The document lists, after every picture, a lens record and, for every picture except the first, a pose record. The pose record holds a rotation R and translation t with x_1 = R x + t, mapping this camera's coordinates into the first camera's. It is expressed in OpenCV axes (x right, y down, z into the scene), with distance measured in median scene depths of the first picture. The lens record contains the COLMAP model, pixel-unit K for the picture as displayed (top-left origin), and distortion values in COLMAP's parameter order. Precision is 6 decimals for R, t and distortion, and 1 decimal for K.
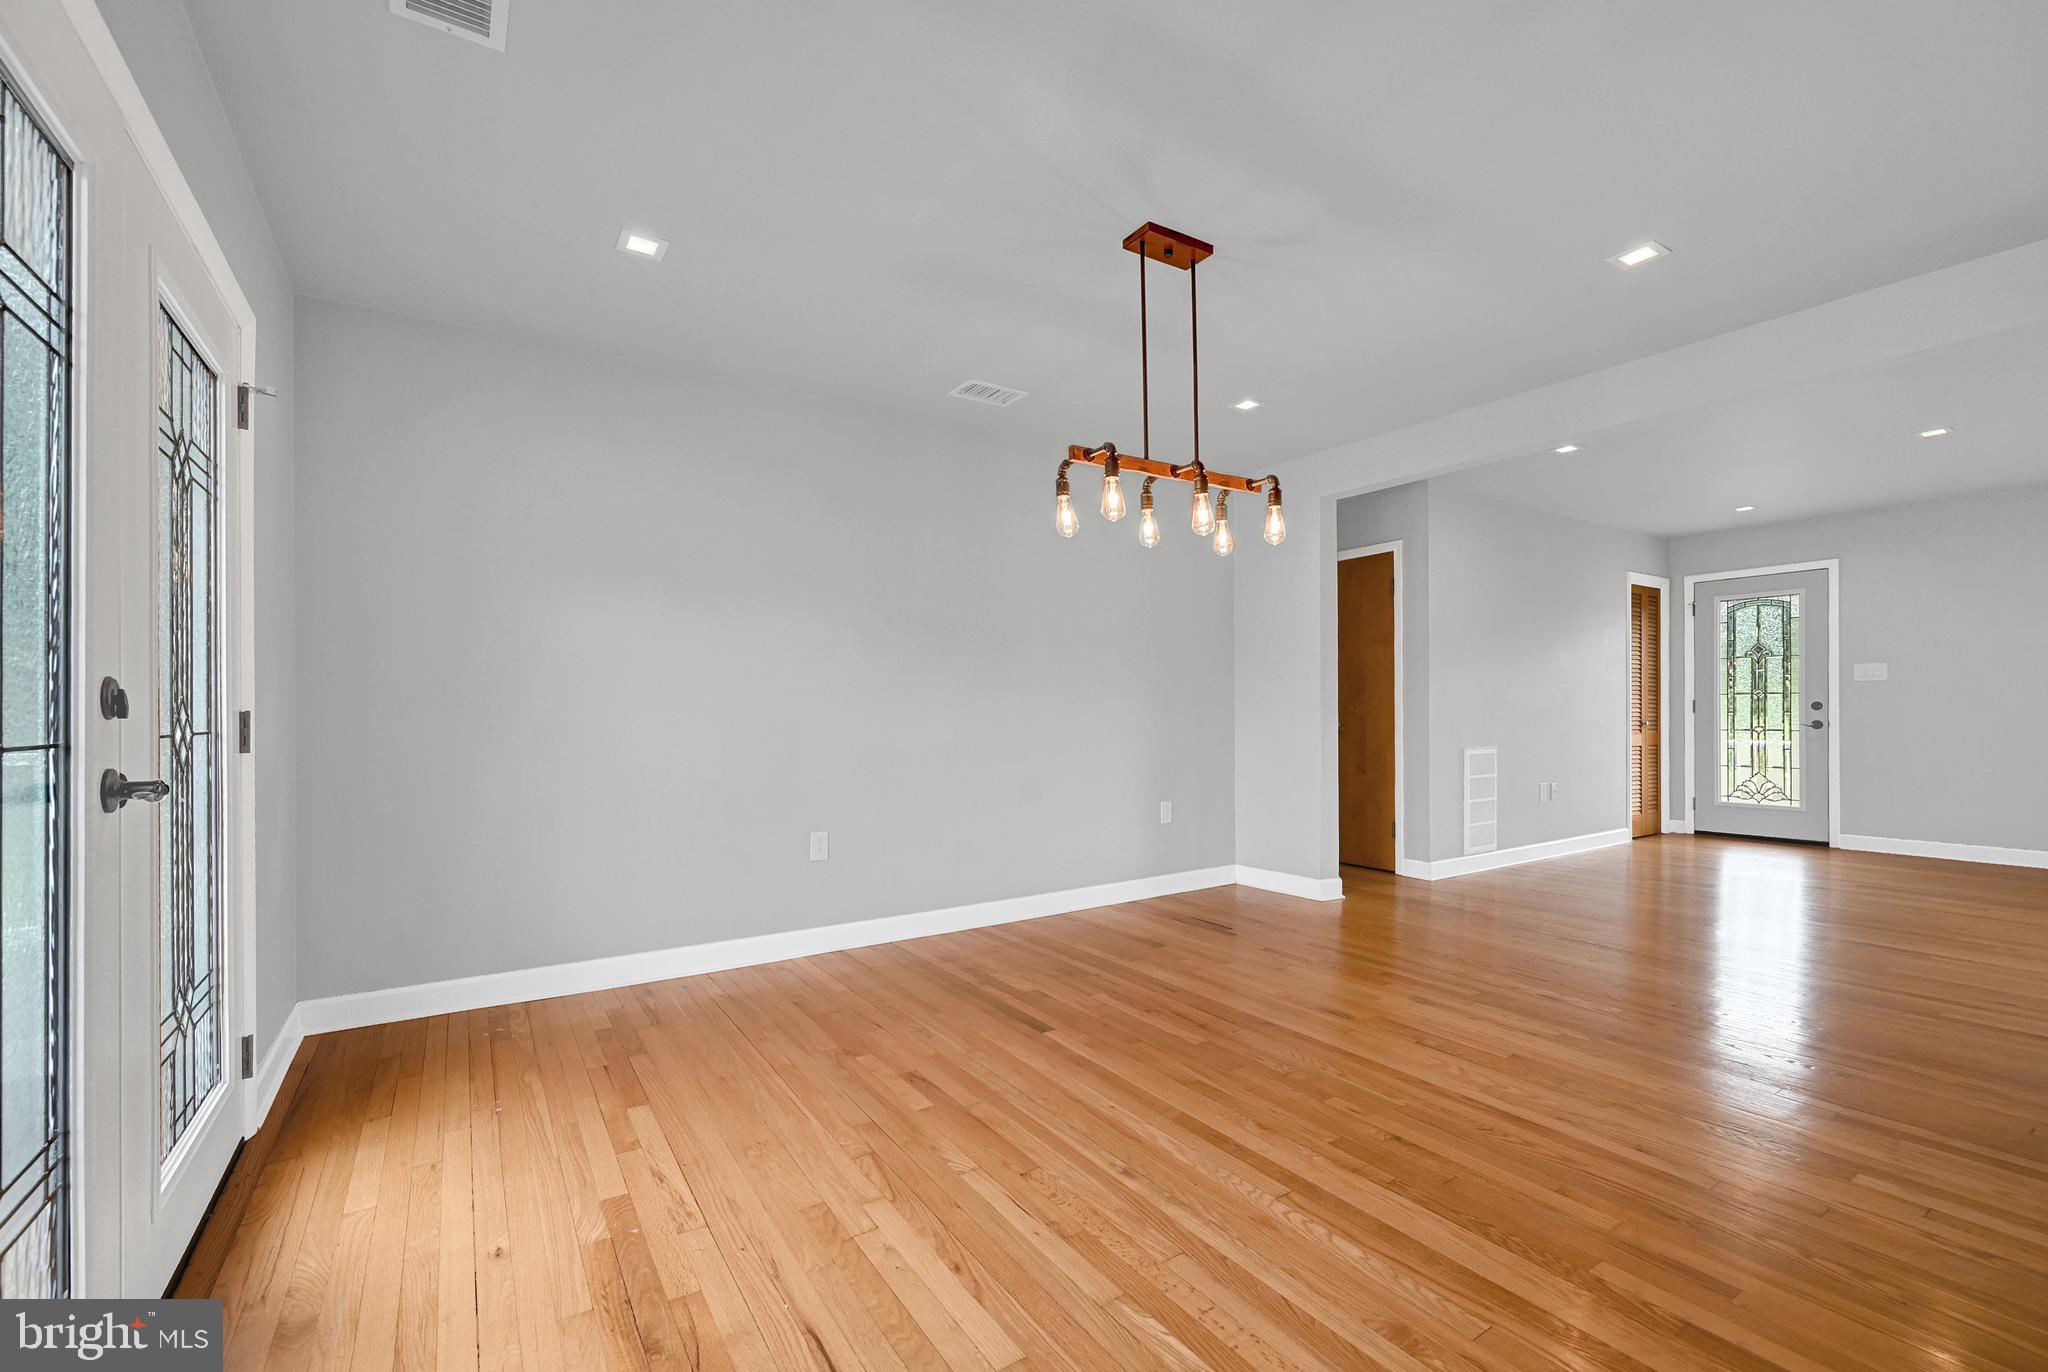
lens RADIAL K [[856.4, 0, 999.7], [0, 856.4, 714.5], [0, 0, 1]] dist [0.000158, 0.000040]
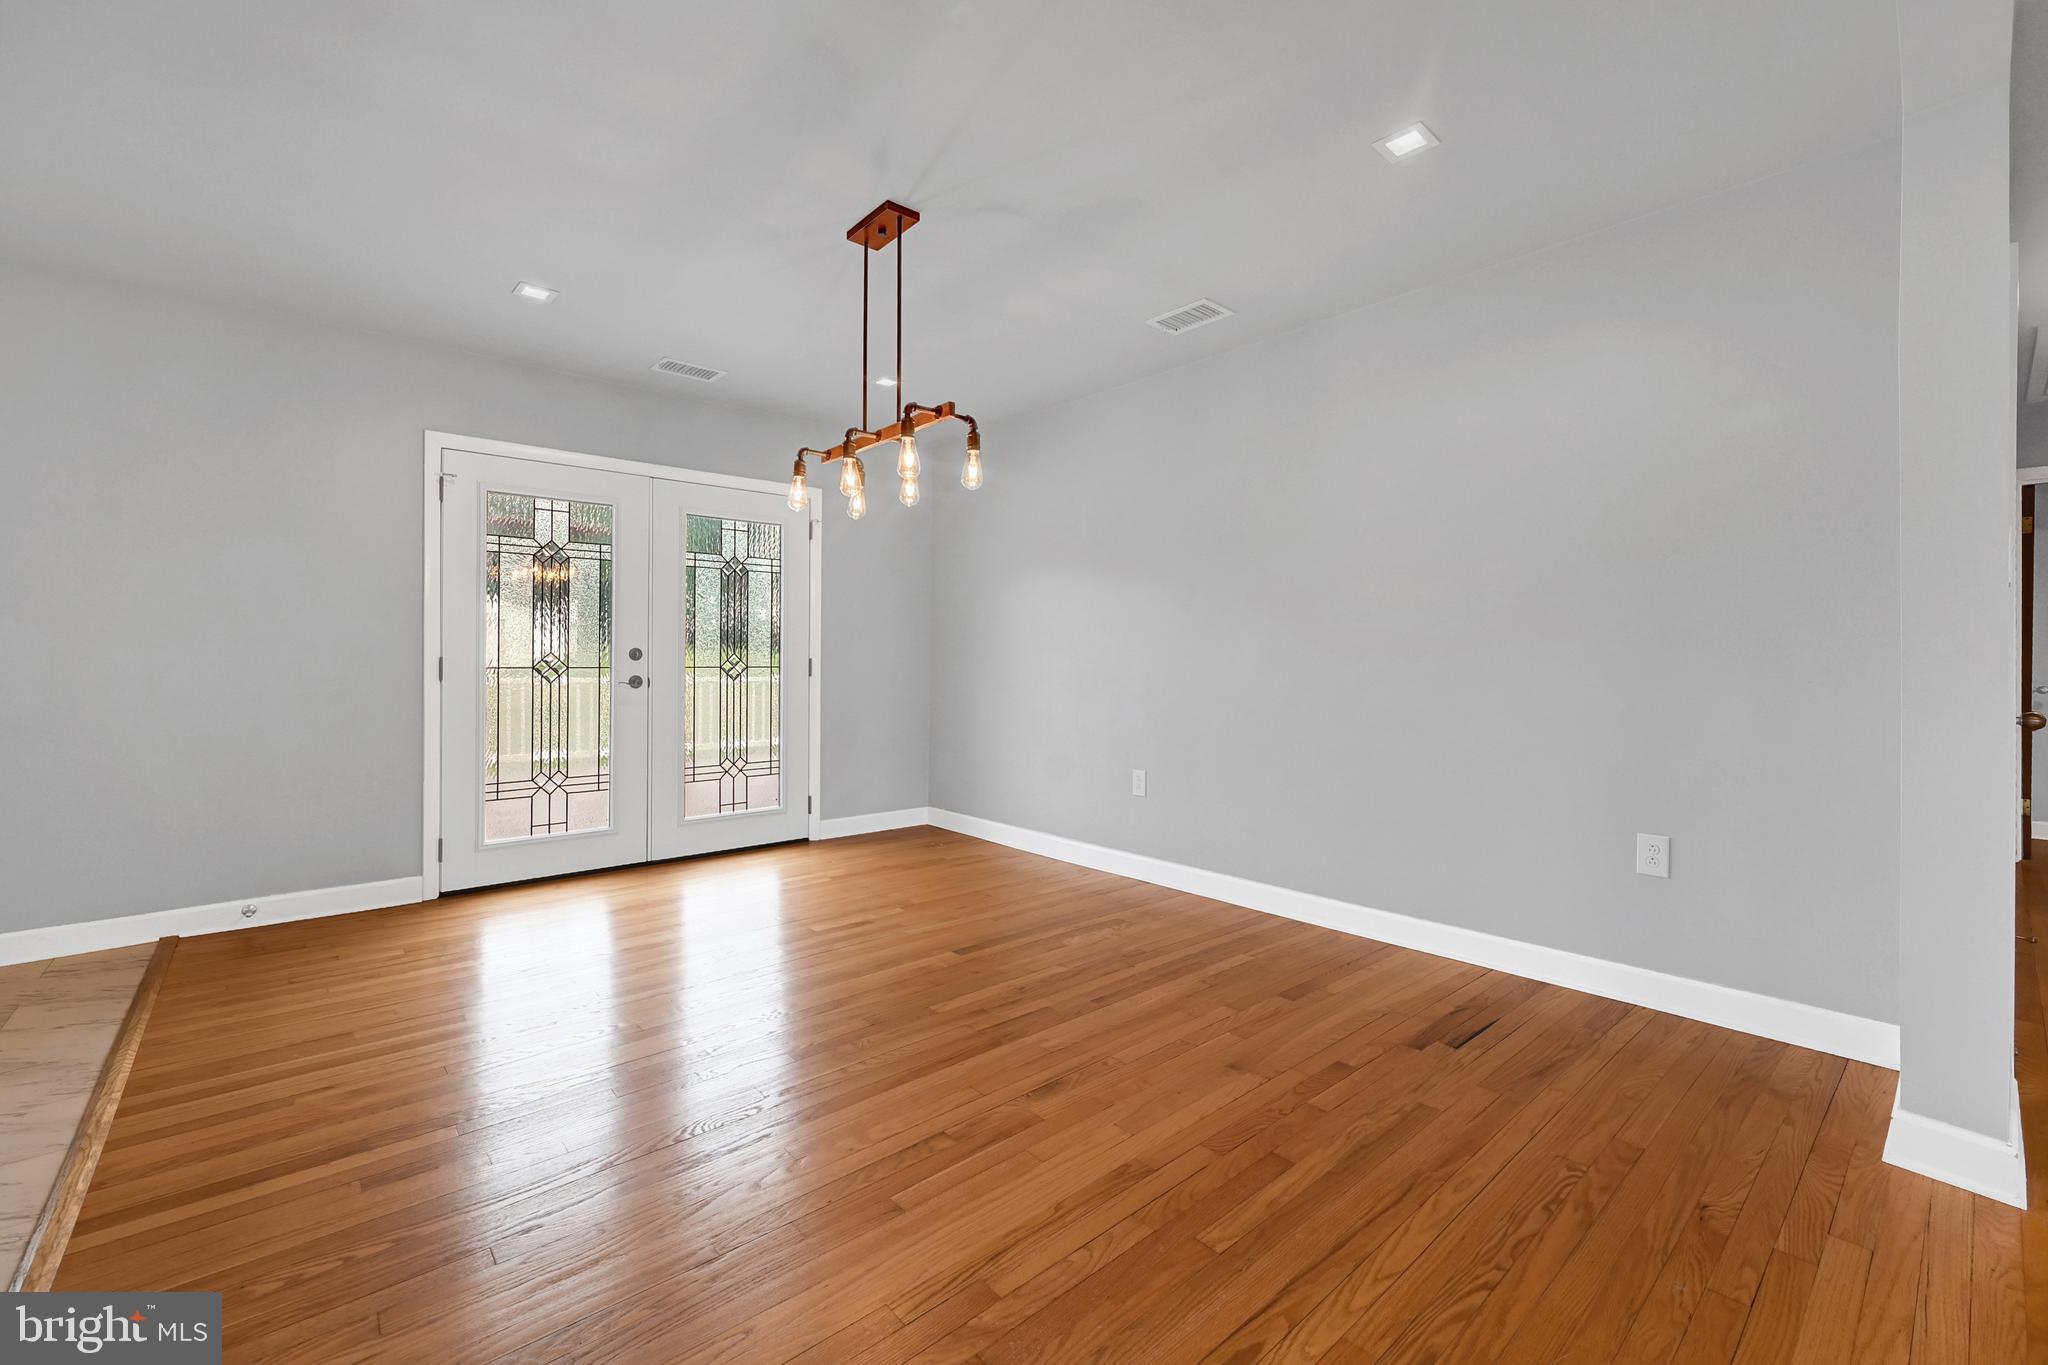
lens RADIAL K [[849.2, 0, 1027.0], [0, 849.2, 664.0], [0, 0, 1]] dist [-0.000027, -0.000129]
pose [[0.154492, 0.011167, -0.987931, 1.000389], [-0.008096, 0.999917, 0.010036, -0.009041], [0.987961, 0.006447, 0.154570, 0.809759]]
